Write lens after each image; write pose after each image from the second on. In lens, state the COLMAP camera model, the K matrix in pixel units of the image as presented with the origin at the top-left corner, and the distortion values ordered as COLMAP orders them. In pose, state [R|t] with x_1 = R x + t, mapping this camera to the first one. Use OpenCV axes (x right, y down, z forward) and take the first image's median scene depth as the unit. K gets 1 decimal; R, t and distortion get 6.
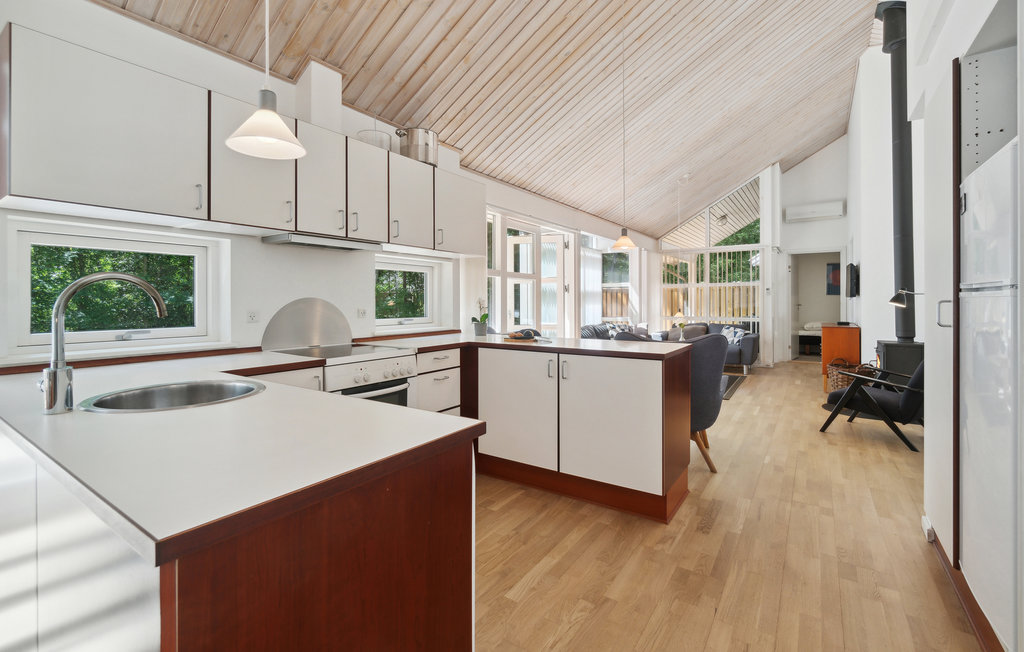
lens RADIAL K [[446.7, 0, 517.6], [0, 446.7, 302.8], [0, 0, 1]] dist [-0.005017, 0.000269]
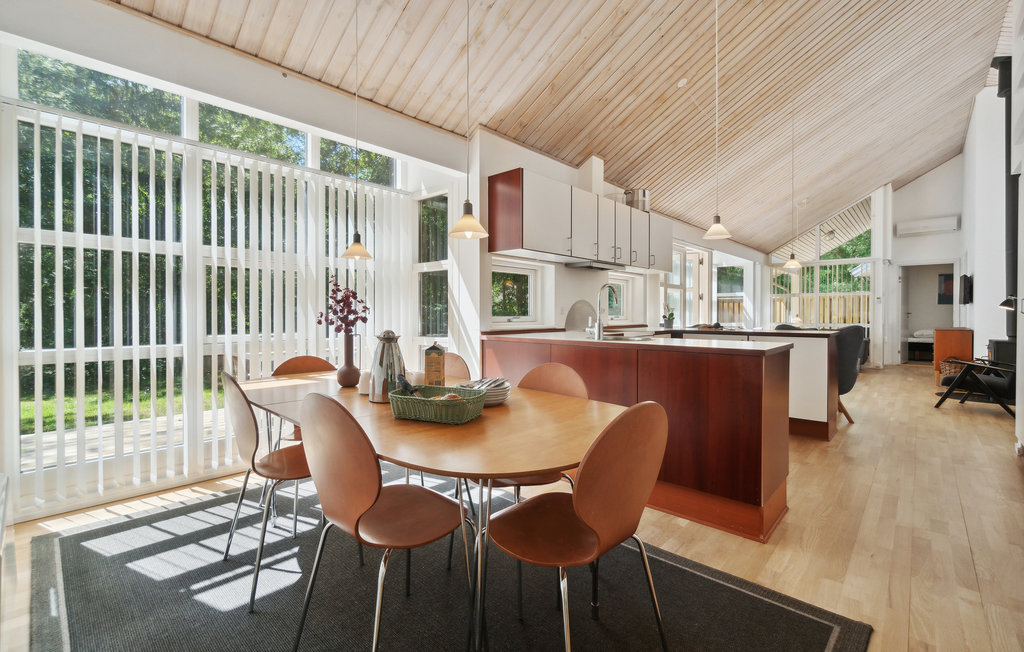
lens RADIAL K [[446.7, 0, 509.1], [0, 446.7, 320.5], [0, 0, 1]] dist [-0.005017, 0.000269]
pose [[0.987928, 0.006093, -0.154797, -0.259873], [-0.004497, 0.999933, 0.010659, 0.025566], [0.154852, -0.009834, 0.987889, -0.350366]]
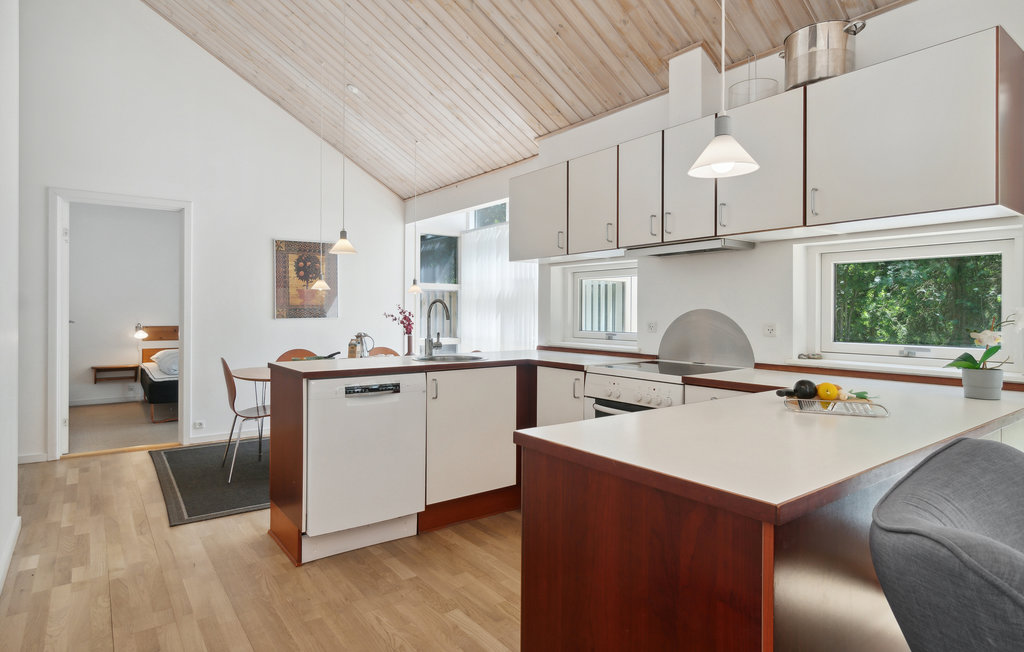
lens RADIAL K [[572.3, 0, 509.6], [0, 572.3, 317.9], [0, 0, 1]] dist [-0.004842, 0.000555]
pose [[-0.338514, 0.011457, -0.940892, 0.408040], [-0.007750, 0.999858, 0.014963, -0.004750], [0.940930, 0.012357, -0.338377, 0.555317]]
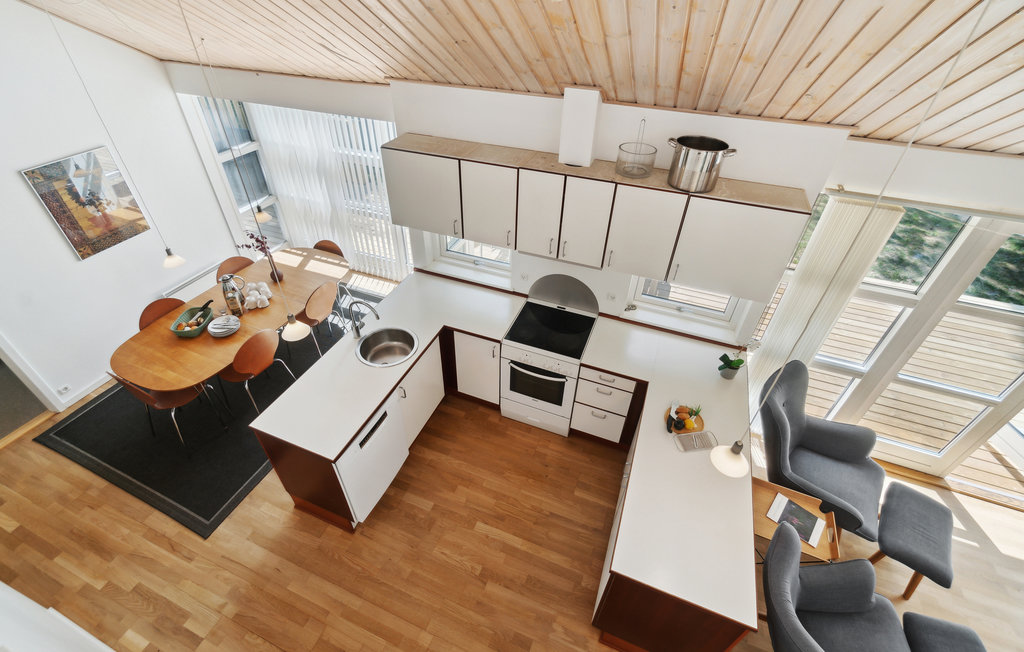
lens RADIAL K [[446.7, 0, 508.5], [0, 446.7, 326.5], [0, 0, 1]] dist [-0.005017, 0.000269]
pose [[0.201840, 0.622583, -0.756076, 0.307586], [-0.026411, 0.775143, 0.631233, -0.383214], [0.979062, -0.107439, 0.172898, 0.324717]]
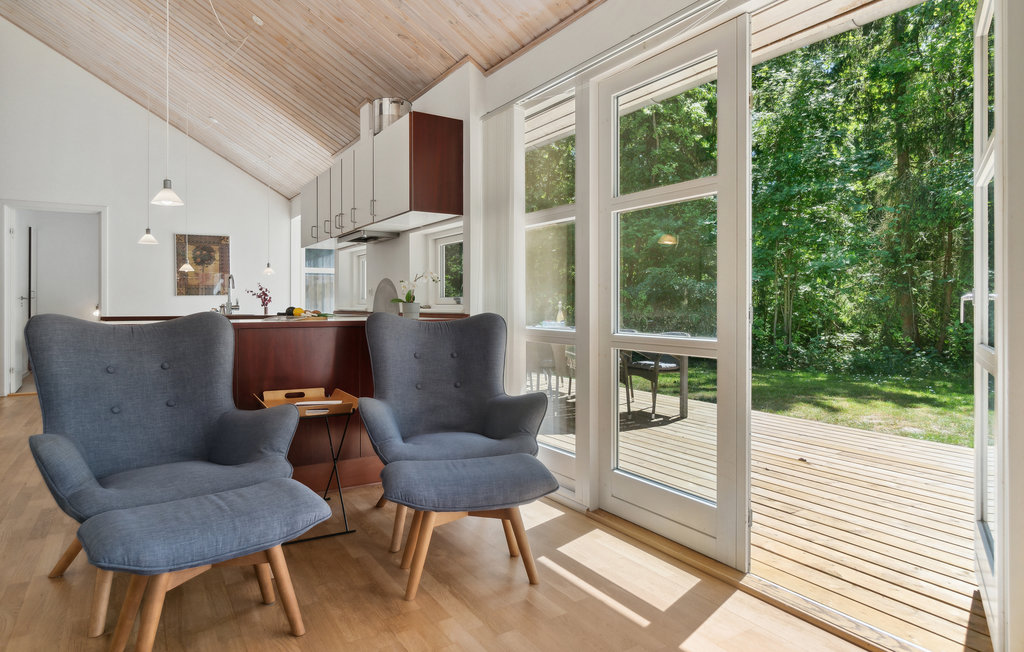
lens RADIAL K [[627.8, 0, 515.9], [0, 627.8, 316.9], [0, 0, 1]] dist [-0.010180, -0.002251]
pose [[-0.420244, 0.014775, -0.907291, 0.571313], [-0.005382, 0.999809, 0.018774, 0.035420], [0.907395, 0.012772, -0.420084, 1.158478]]
